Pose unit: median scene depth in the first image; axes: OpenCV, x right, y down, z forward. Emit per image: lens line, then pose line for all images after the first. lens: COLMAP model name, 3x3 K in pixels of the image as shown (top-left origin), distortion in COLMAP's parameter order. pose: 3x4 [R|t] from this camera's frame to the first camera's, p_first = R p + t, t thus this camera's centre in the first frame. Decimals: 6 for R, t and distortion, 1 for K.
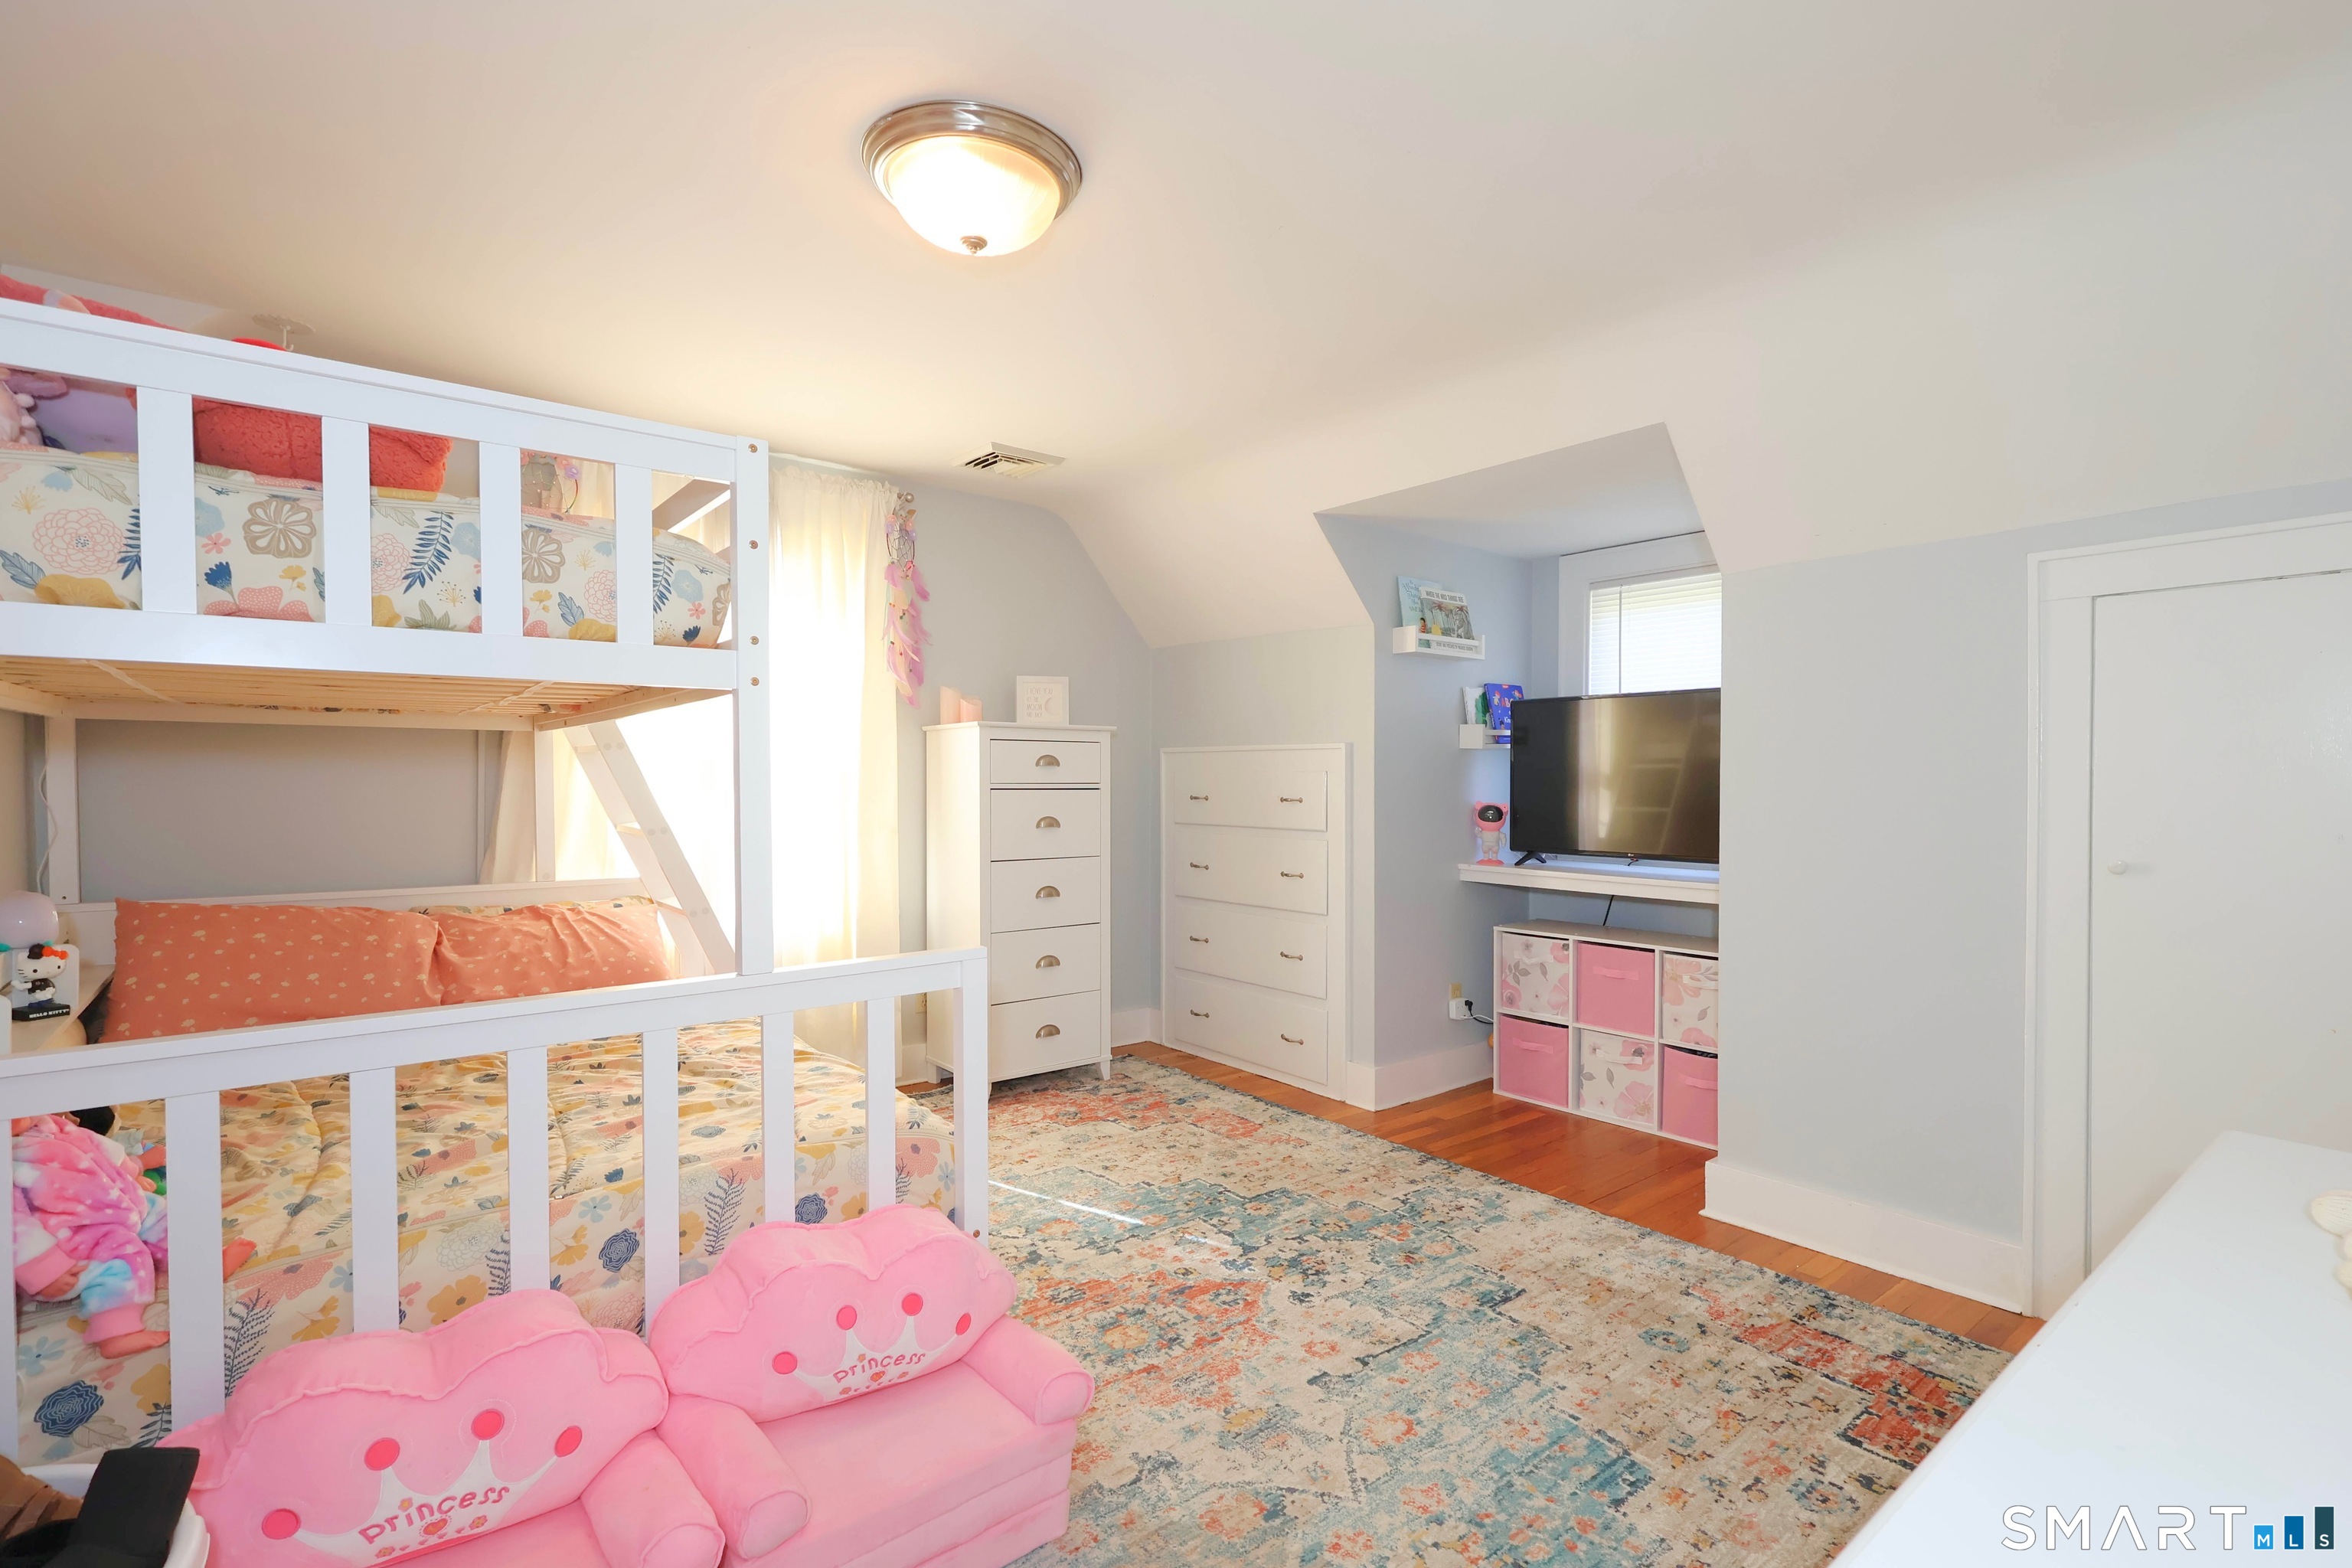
lens RADIAL K [[1087.2, 0, 1174.6], [0, 1087.2, 793.1], [0, 0, 1]] dist [-0.001550, -0.000060]
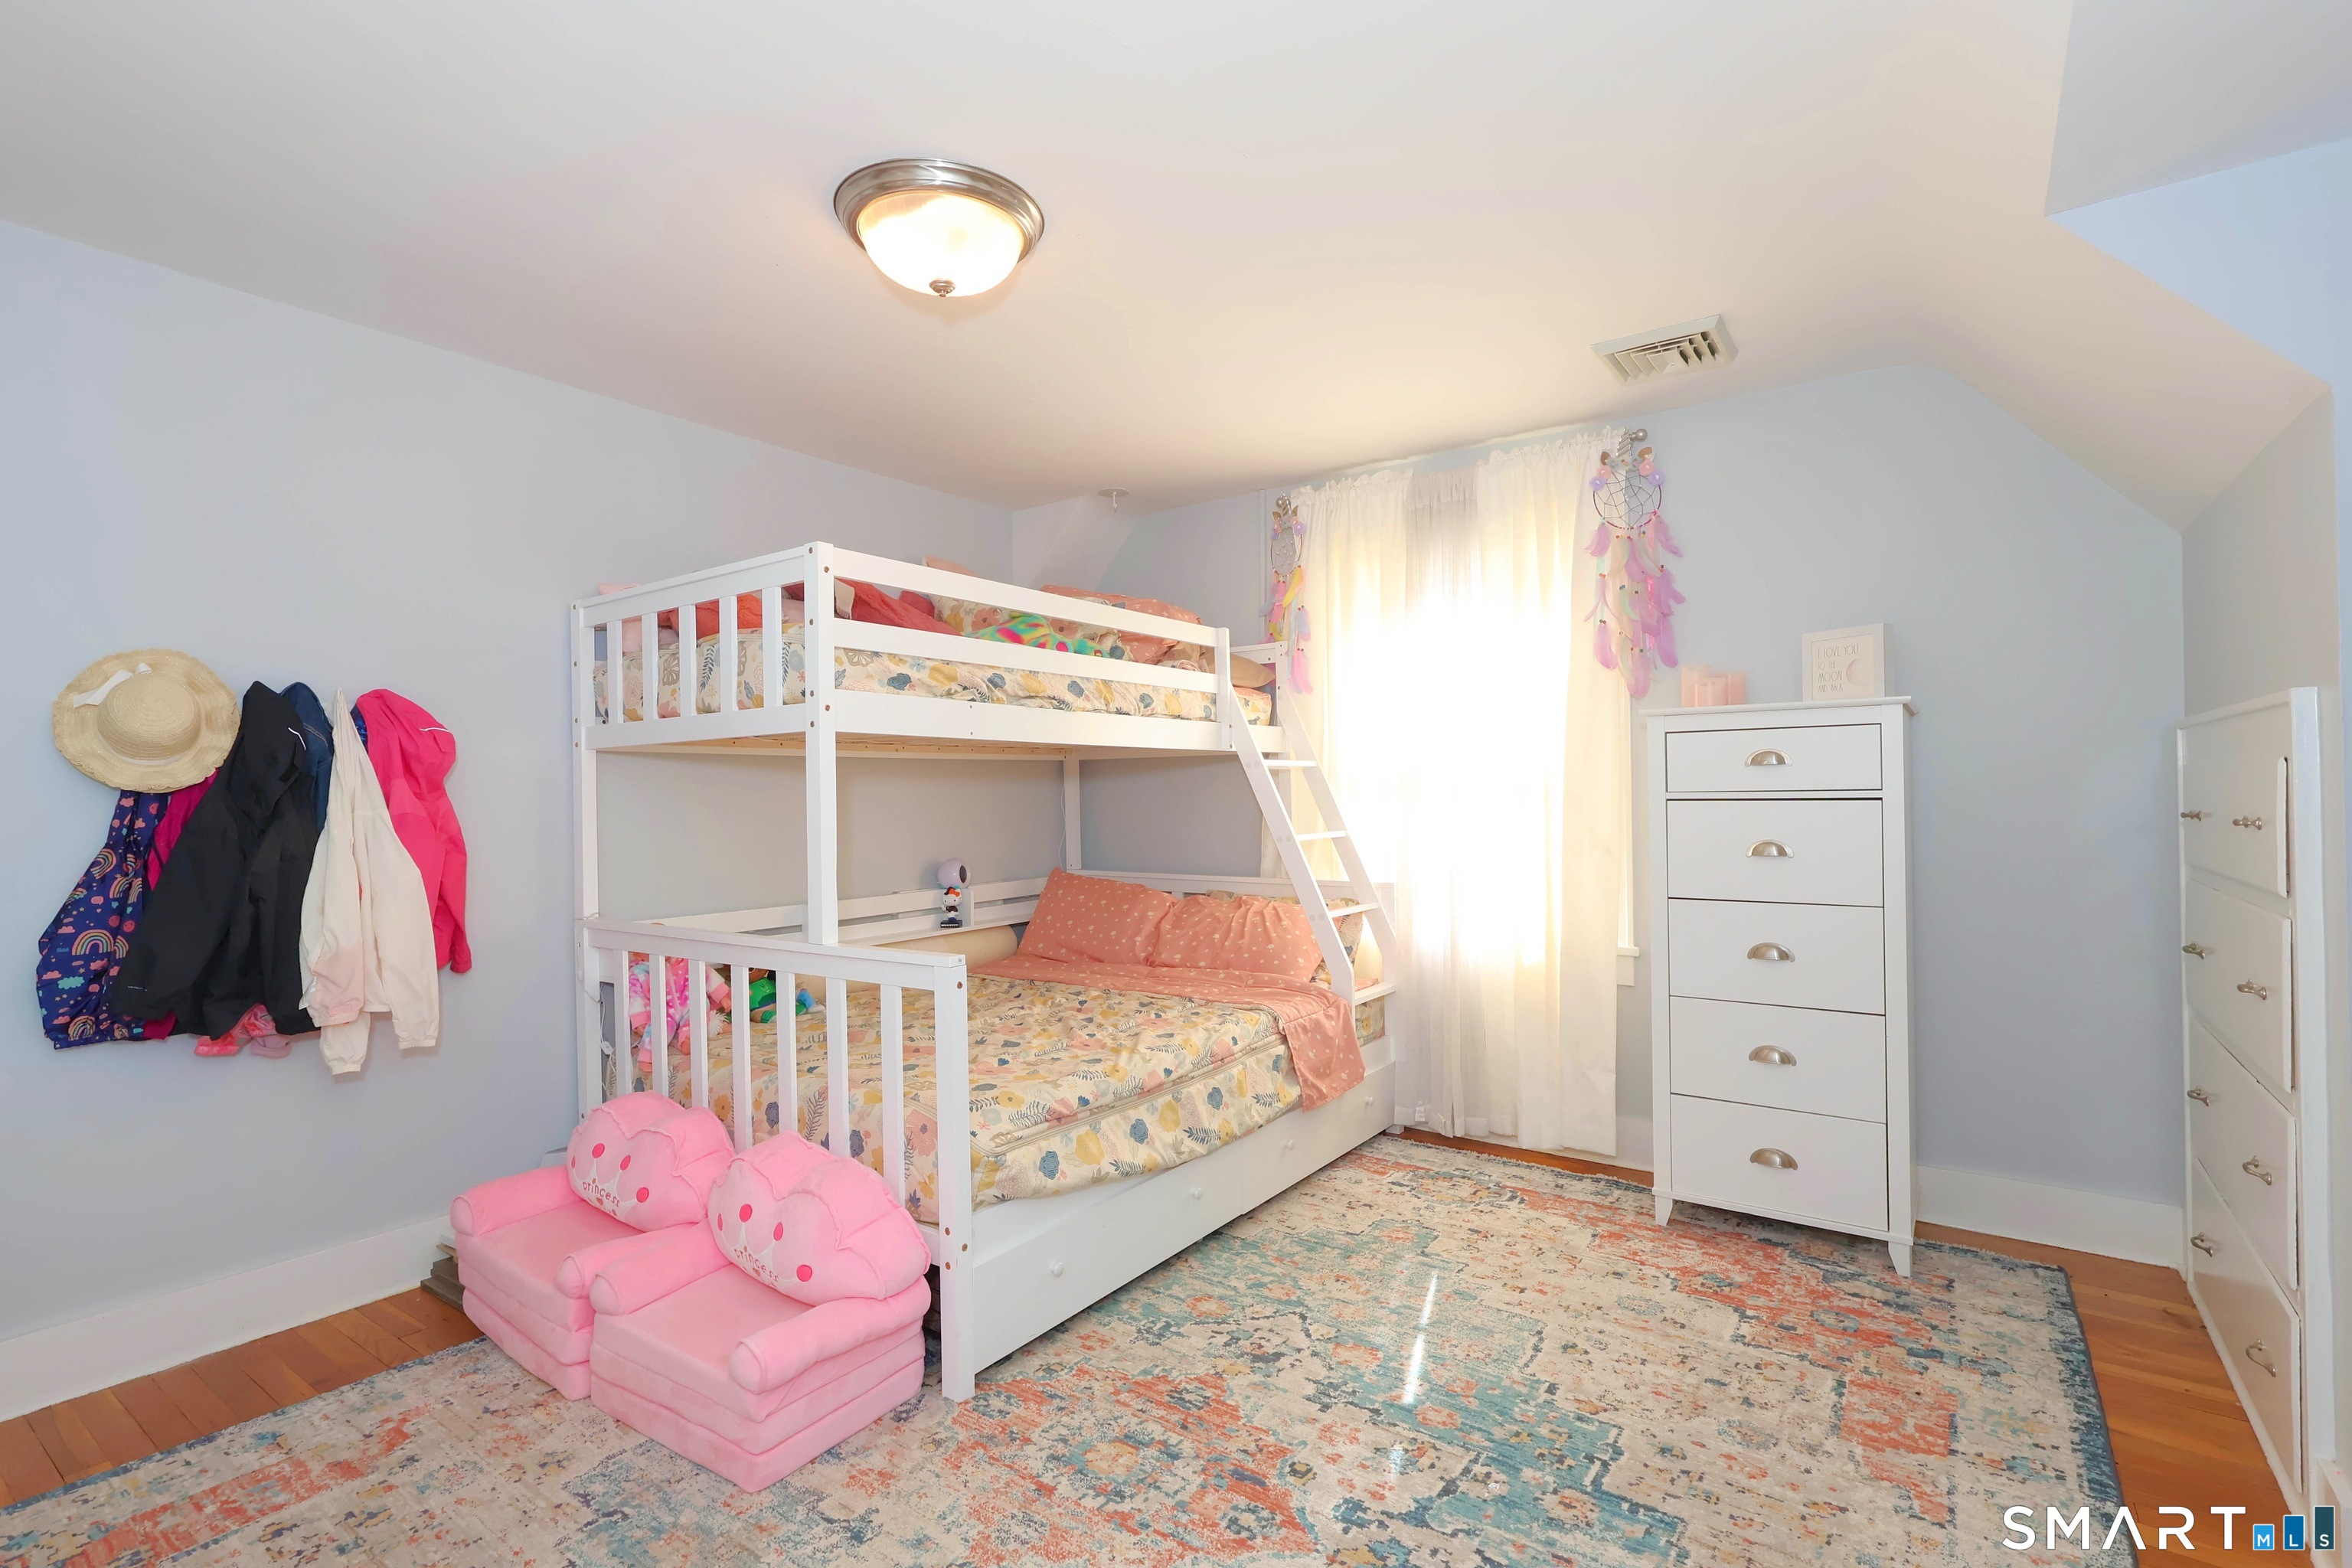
lens RADIAL K [[1087.2, 0, 1175.0], [0, 1087.2, 789.0], [0, 0, 1]] dist [-0.001550, -0.000060]
pose [[0.263038, -0.010452, -0.964729, 0.489152], [0.000962, 0.999944, -0.010572, -0.003840], [0.964785, 0.001853, 0.263033, 0.517130]]
